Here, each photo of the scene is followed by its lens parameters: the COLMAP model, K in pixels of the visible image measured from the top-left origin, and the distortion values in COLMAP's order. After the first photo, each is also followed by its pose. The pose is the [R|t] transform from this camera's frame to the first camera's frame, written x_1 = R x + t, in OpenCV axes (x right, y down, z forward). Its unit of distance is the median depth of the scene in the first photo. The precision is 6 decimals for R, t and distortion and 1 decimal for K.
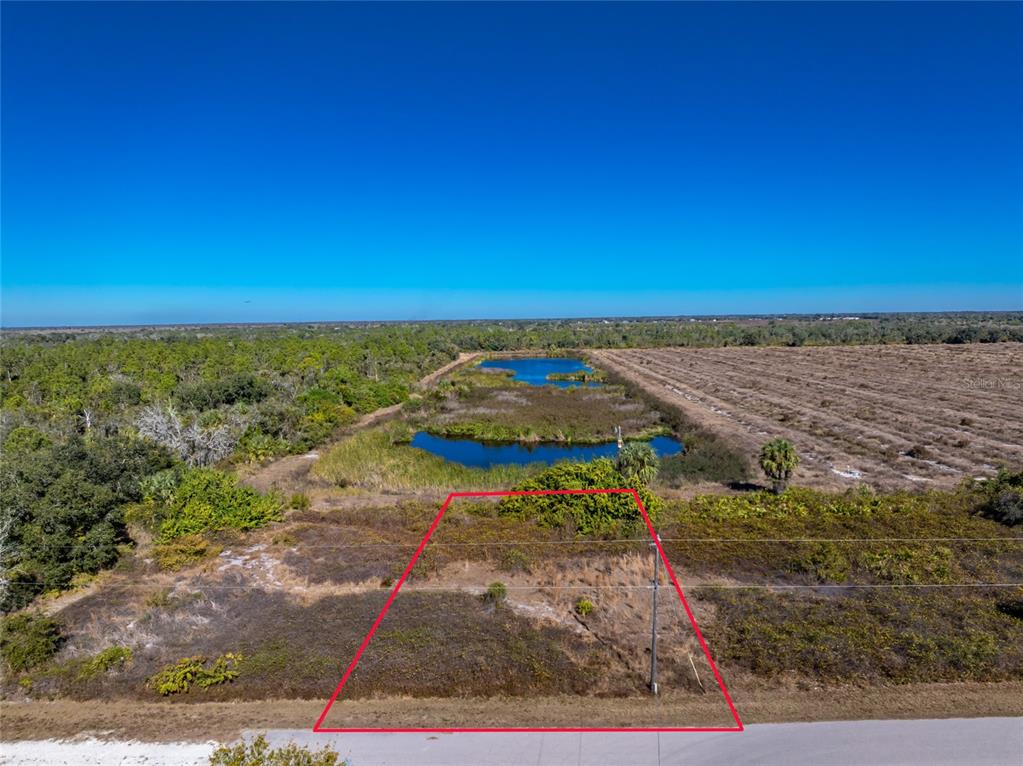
lens RADIAL K [[732.0, 0, 514.1], [0, 732.0, 385.4], [0, 0, 1]] dist [-0.059437, 0.026255]
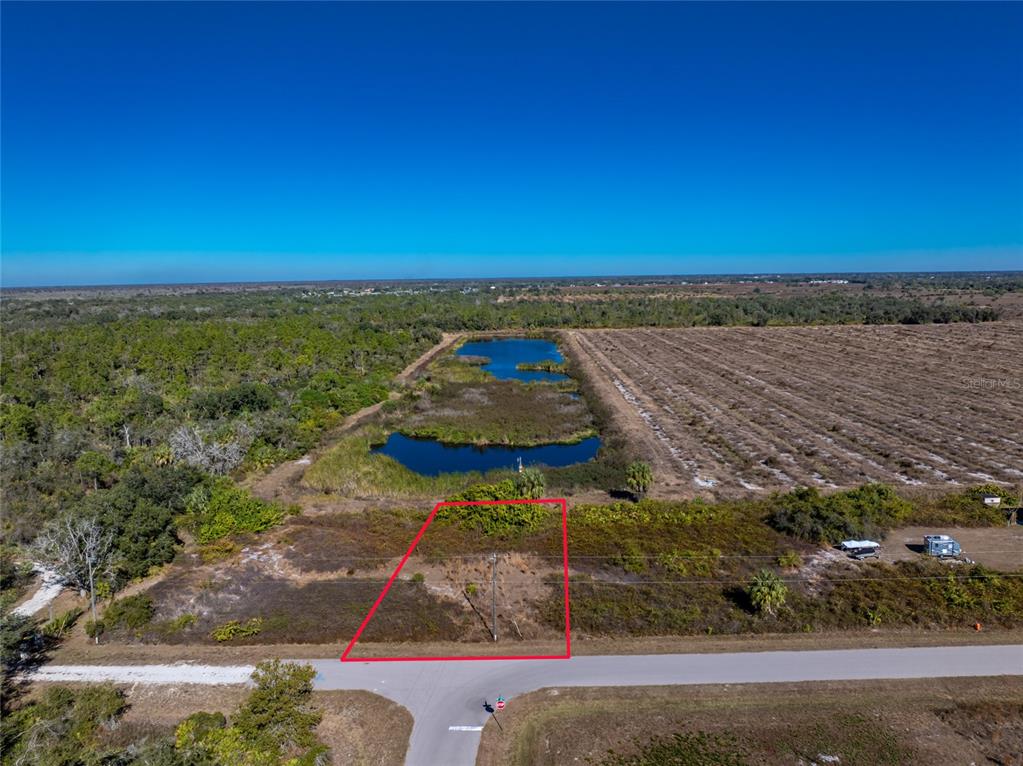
lens RADIAL K [[732.0, 0, 513.9], [0, 732.0, 381.6], [0, 0, 1]] dist [-0.059437, 0.026255]
pose [[0.999989, -0.001512, 0.004393, 0.140253], [0.001284, 0.998673, 0.051475, -0.180472], [-0.004465, -0.051469, 0.998665, -0.449308]]
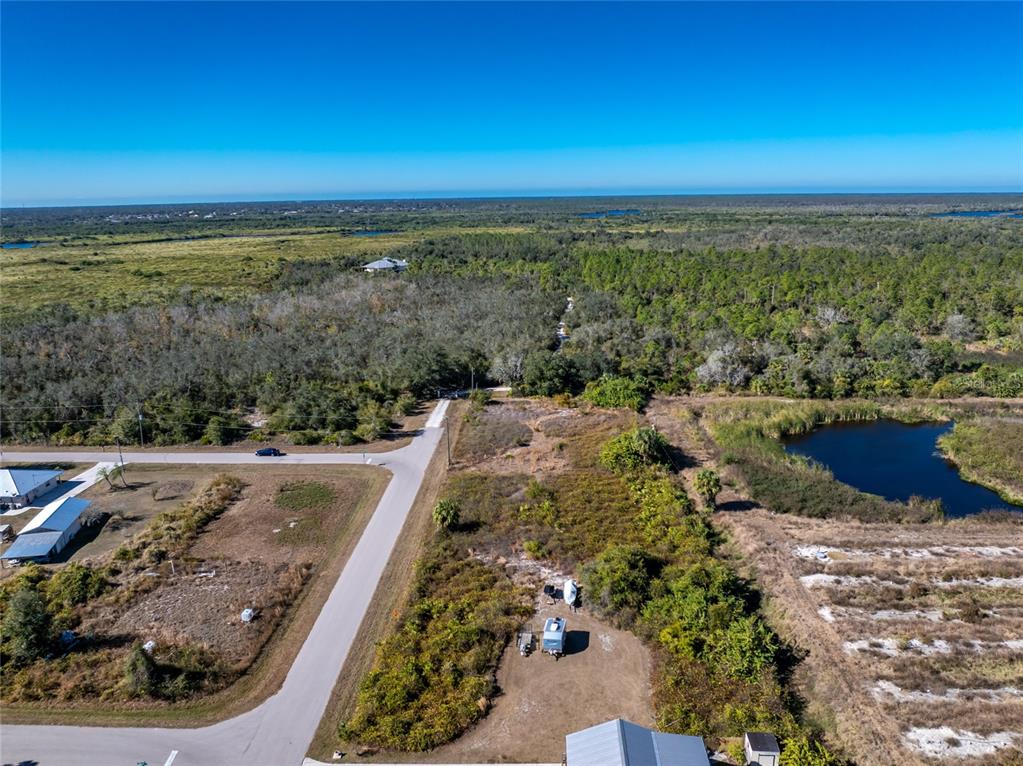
lens RADIAL K [[732.0, 0, 511.5], [0, 732.0, 382.0], [0, 0, 1]] dist [-0.059437, 0.026255]
pose [[-0.031071, 0.258103, -0.965618, 1.906617], [-0.074490, 0.962800, 0.259747, -0.467706], [0.996738, 0.080000, -0.010689, 0.763650]]
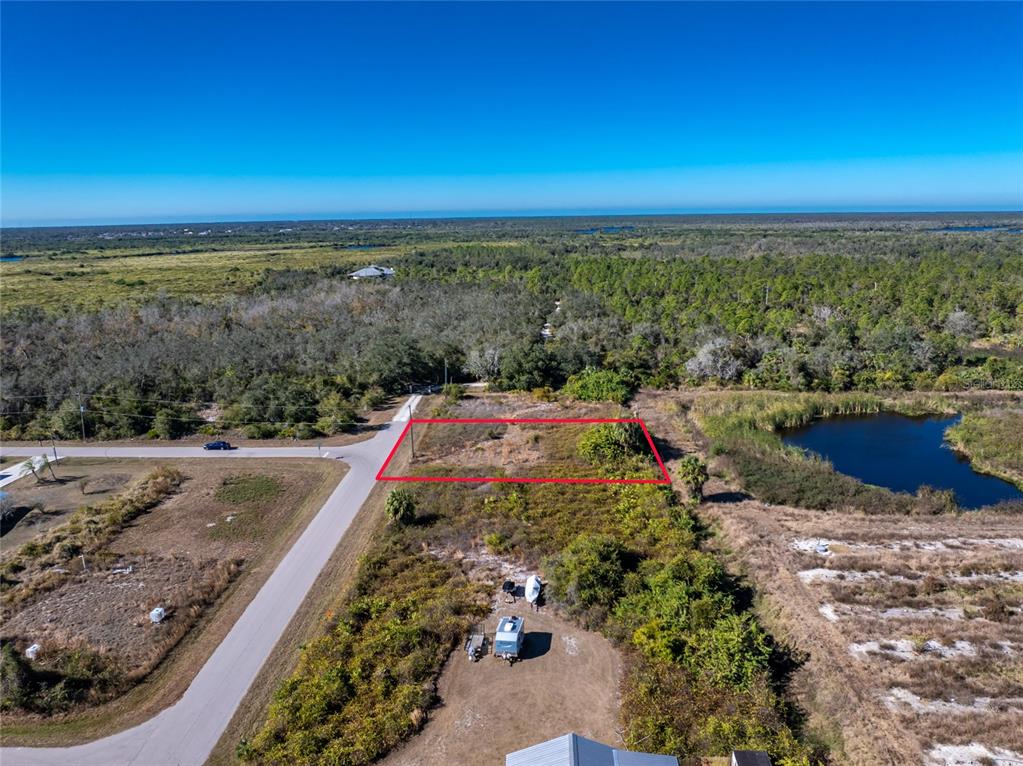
lens RADIAL K [[732.0, 0, 511.3], [0, 732.0, 383.0], [0, 0, 1]] dist [-0.059437, 0.026255]
pose [[-0.026485, 0.234303, -0.971803, 1.771082], [-0.073526, 0.969054, 0.235644, -0.352459], [0.996942, 0.077694, -0.008438, 0.833519]]
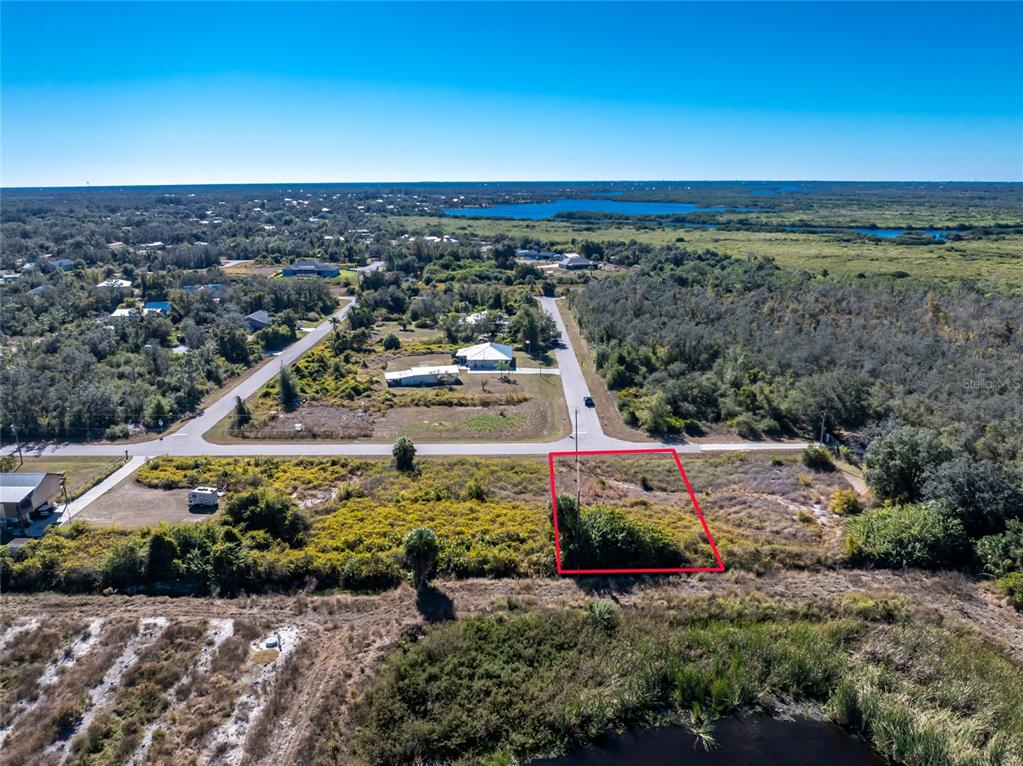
lens RADIAL K [[732.0, 0, 506.5], [0, 732.0, 382.6], [0, 0, 1]] dist [-0.059437, 0.026255]
pose [[-0.998715, 0.021974, -0.045673, 0.317991], [0.004270, 0.934410, 0.356172, -0.581874], [0.050504, 0.355520, -0.933303, 2.267172]]
